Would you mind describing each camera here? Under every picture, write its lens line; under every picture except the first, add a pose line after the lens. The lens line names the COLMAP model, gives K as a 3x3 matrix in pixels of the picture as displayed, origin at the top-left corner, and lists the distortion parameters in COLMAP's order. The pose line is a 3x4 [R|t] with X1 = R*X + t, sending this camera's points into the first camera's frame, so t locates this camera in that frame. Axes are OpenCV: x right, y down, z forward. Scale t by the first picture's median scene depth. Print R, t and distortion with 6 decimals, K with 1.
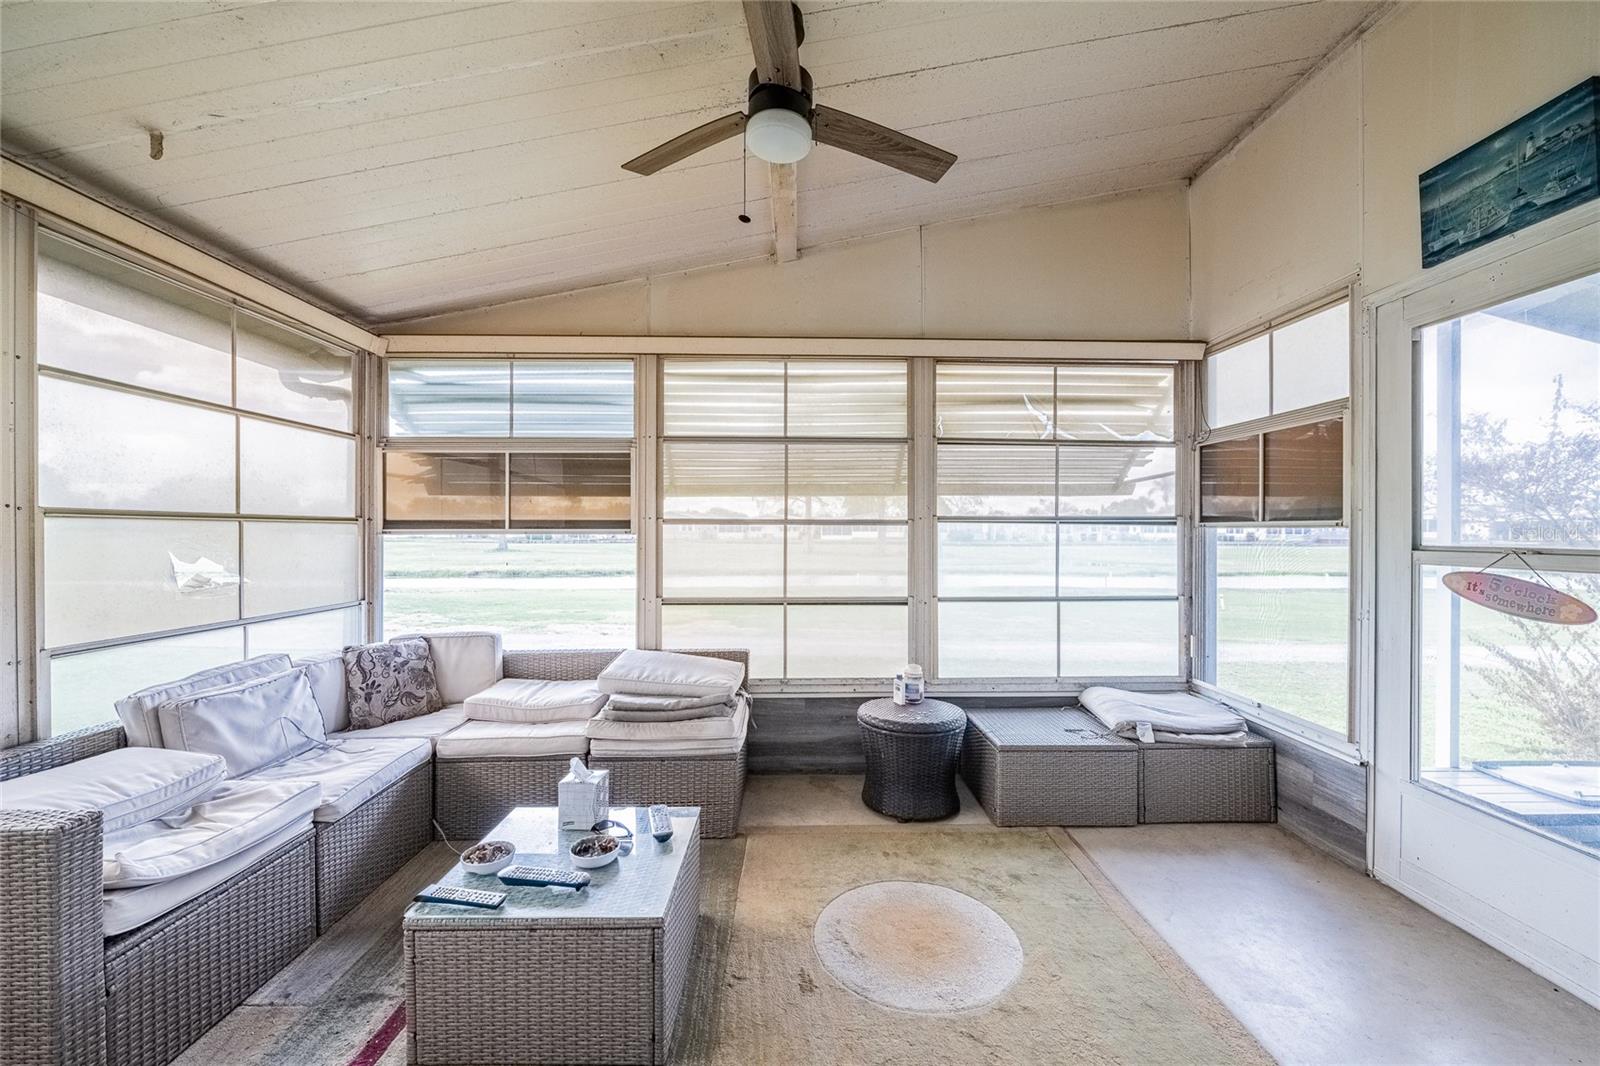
lens RADIAL K [[647.1, 0, 797.9], [0, 647.1, 526.6], [0, 0, 1]] dist [-0.009087, -0.000168]
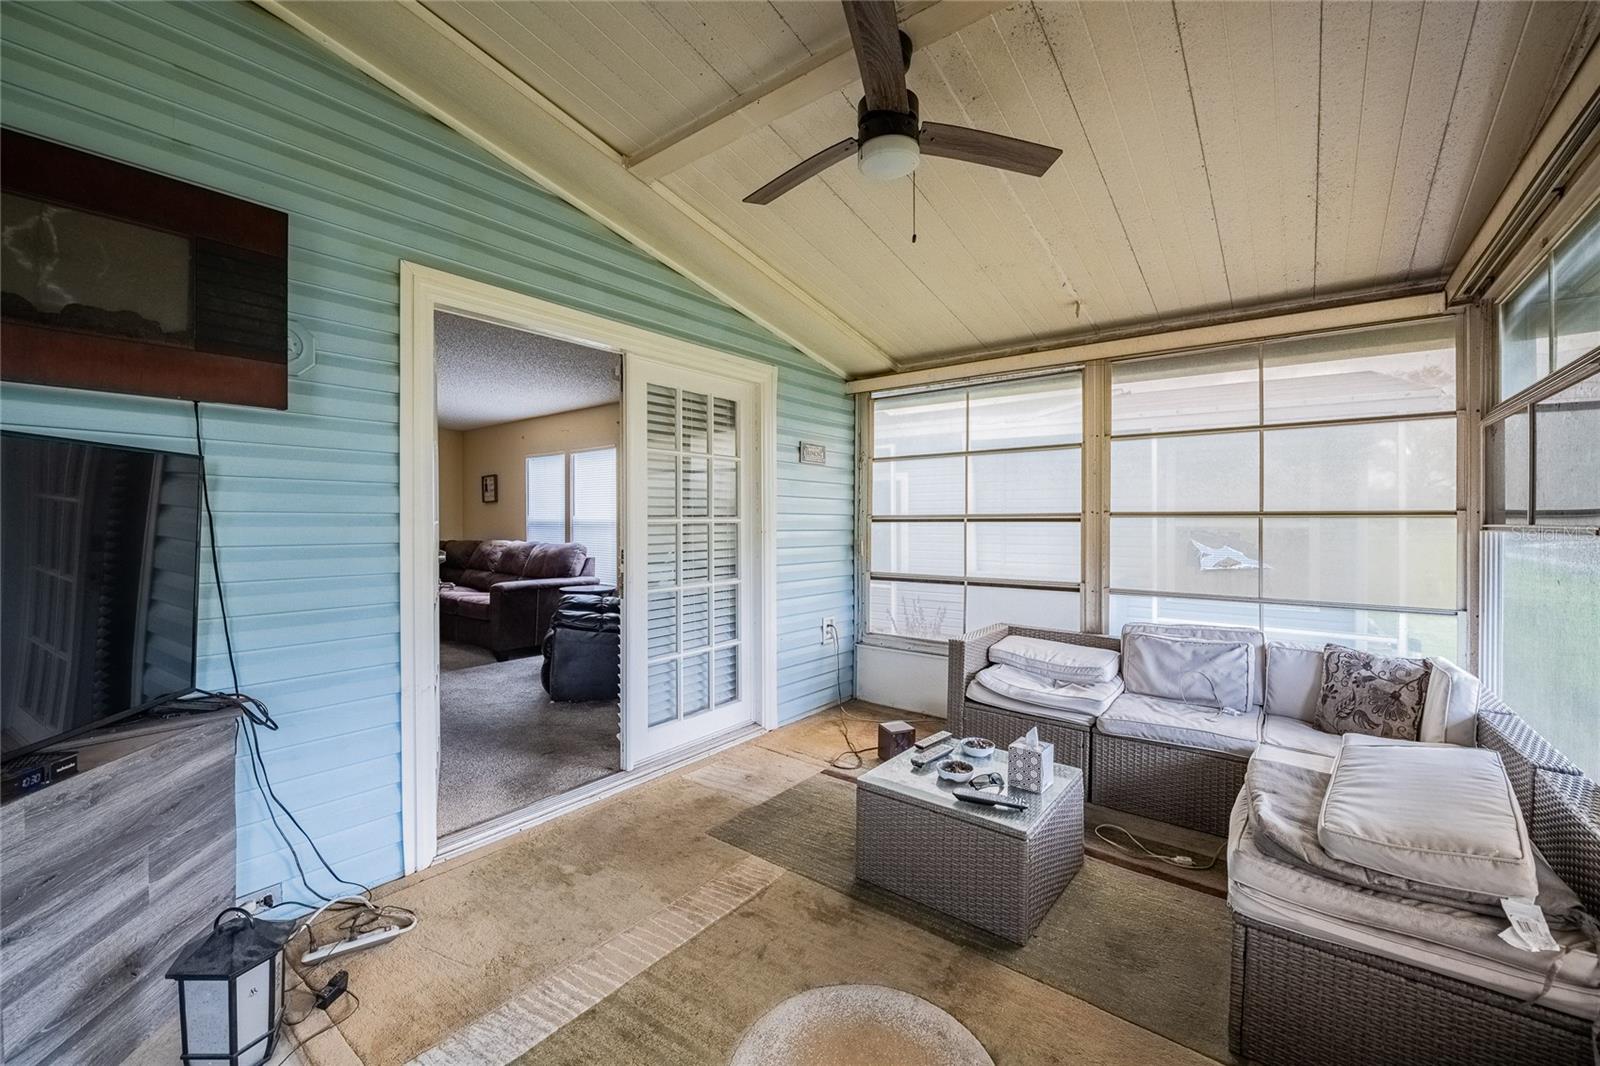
lens RADIAL K [[647.1, 0, 797.9], [0, 647.1, 526.6], [0, 0, 1]] dist [-0.009087, -0.000168]
pose [[-0.631570, 0.003167, -0.775313, 0.635759], [0.001190, 0.999994, 0.003115, 0.004448], [0.775318, 0.001045, -0.631570, 1.110651]]
